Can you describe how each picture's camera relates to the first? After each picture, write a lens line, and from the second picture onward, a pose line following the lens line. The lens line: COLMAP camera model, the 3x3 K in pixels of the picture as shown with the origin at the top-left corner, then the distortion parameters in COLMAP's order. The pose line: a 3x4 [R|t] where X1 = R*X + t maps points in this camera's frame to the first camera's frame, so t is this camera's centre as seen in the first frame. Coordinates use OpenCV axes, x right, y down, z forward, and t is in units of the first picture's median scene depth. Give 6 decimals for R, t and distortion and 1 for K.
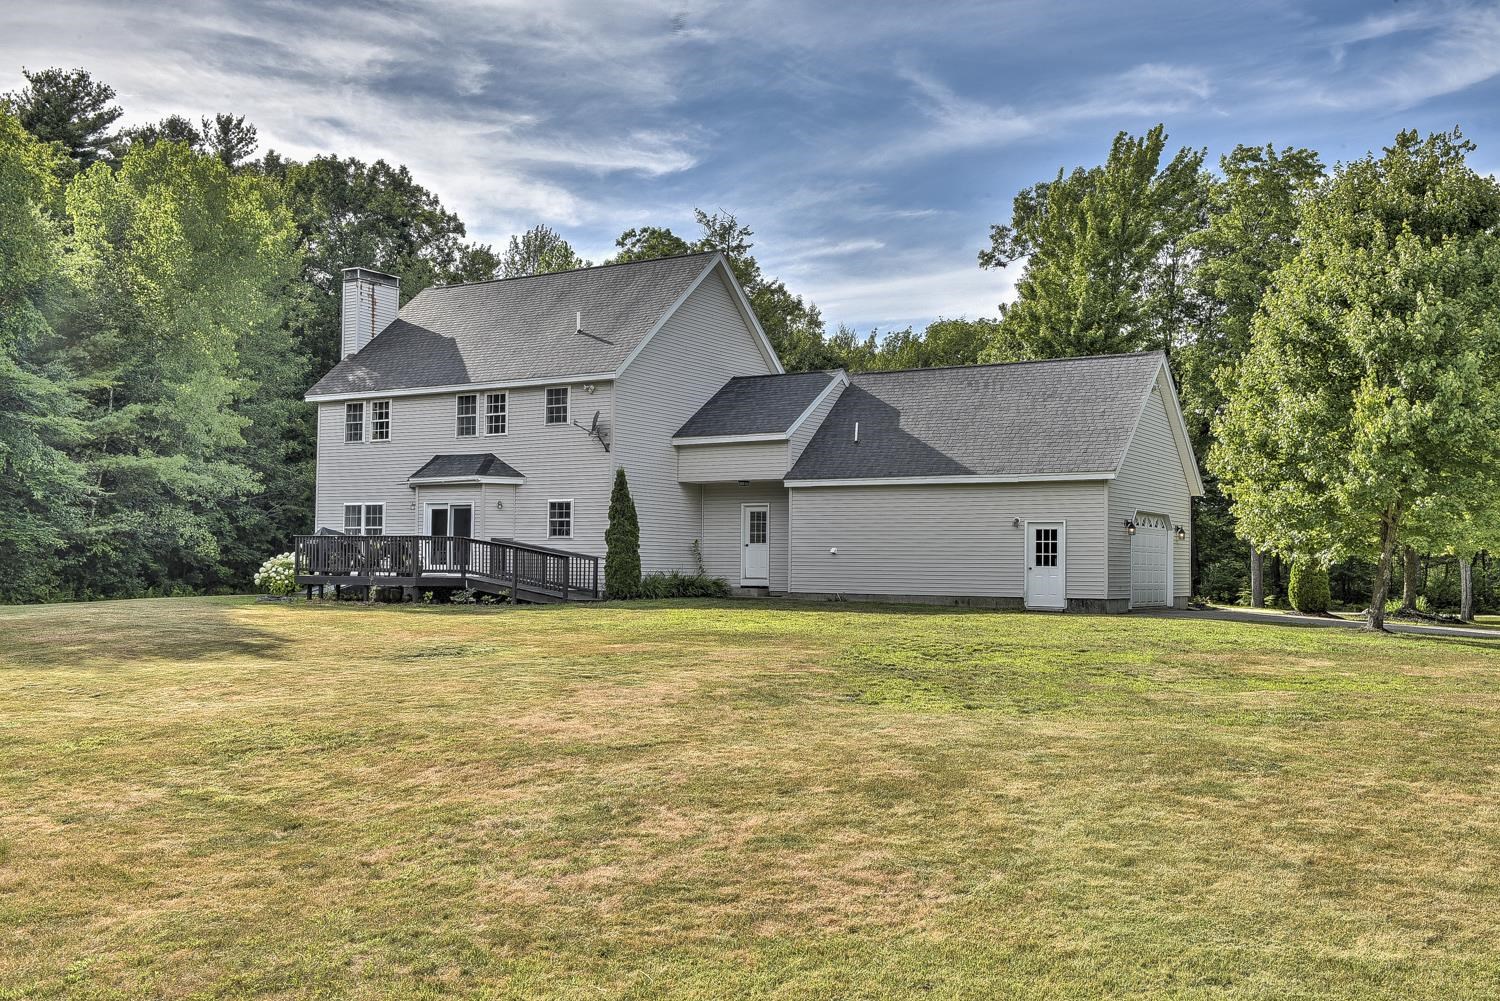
lens RADIAL K [[1458.3, 0, 751.3], [0, 1458.3, 452.2], [0, 0, 1]] dist [-0.009728, 0.000000]
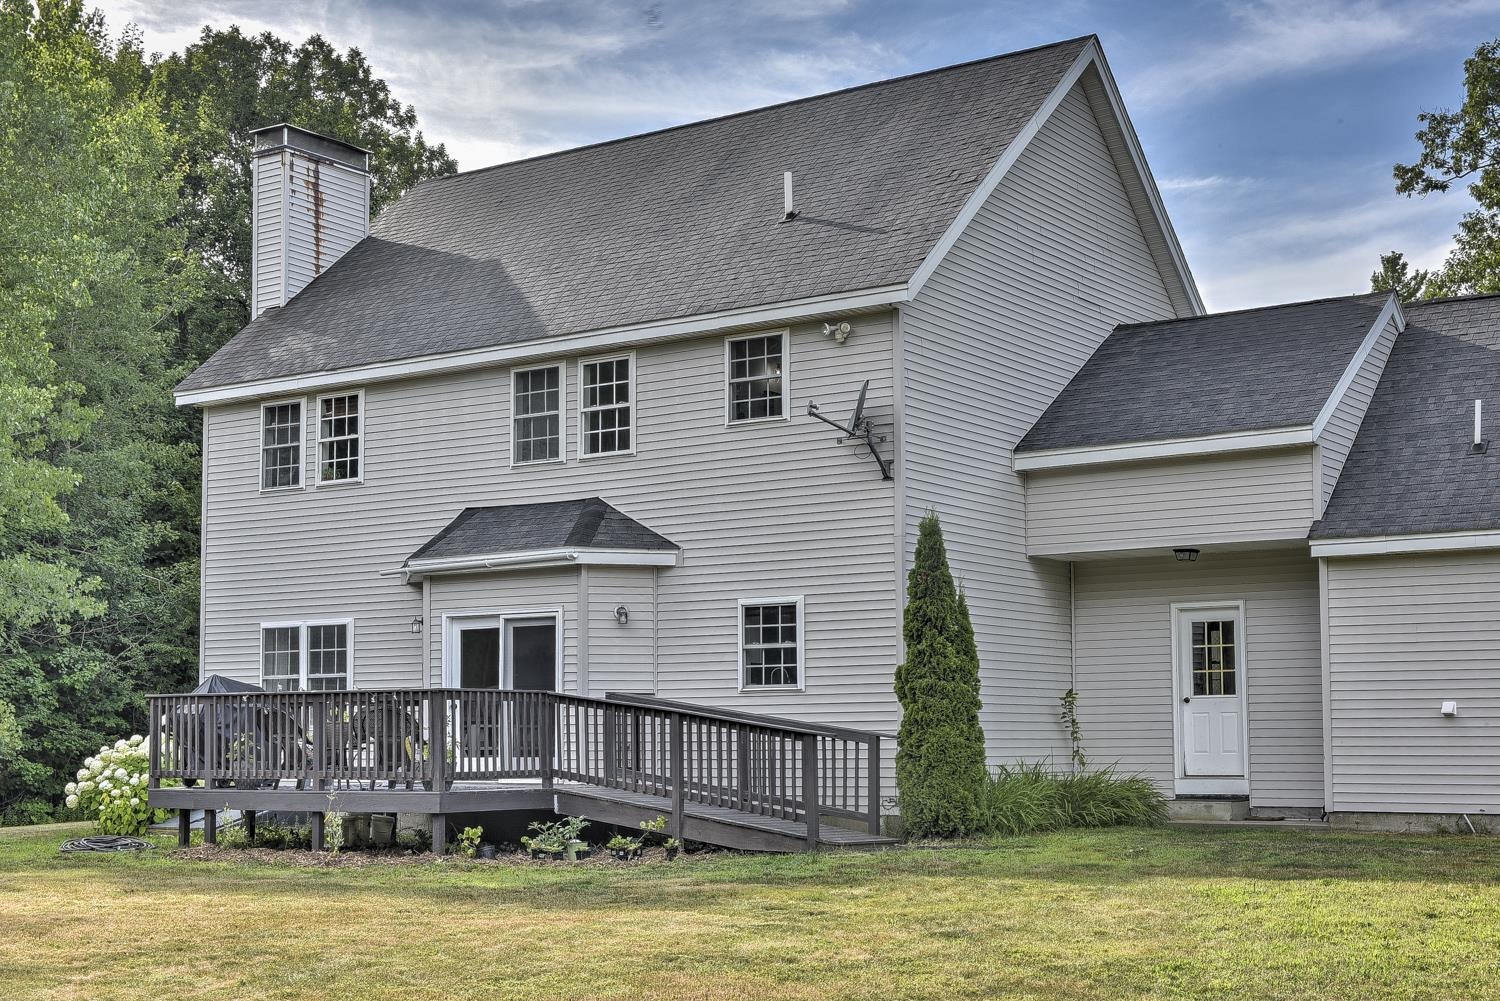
lens RADIAL K [[2082.3, 0, 749.6], [0, 2082.3, 501.8], [0, 0, 1]] dist [-0.015163, 0.000000]
pose [[0.999031, -0.020771, -0.038807, -0.107490], [0.019341, 0.999133, -0.036869, 0.025363], [0.039539, 0.036083, 0.998566, 0.378442]]
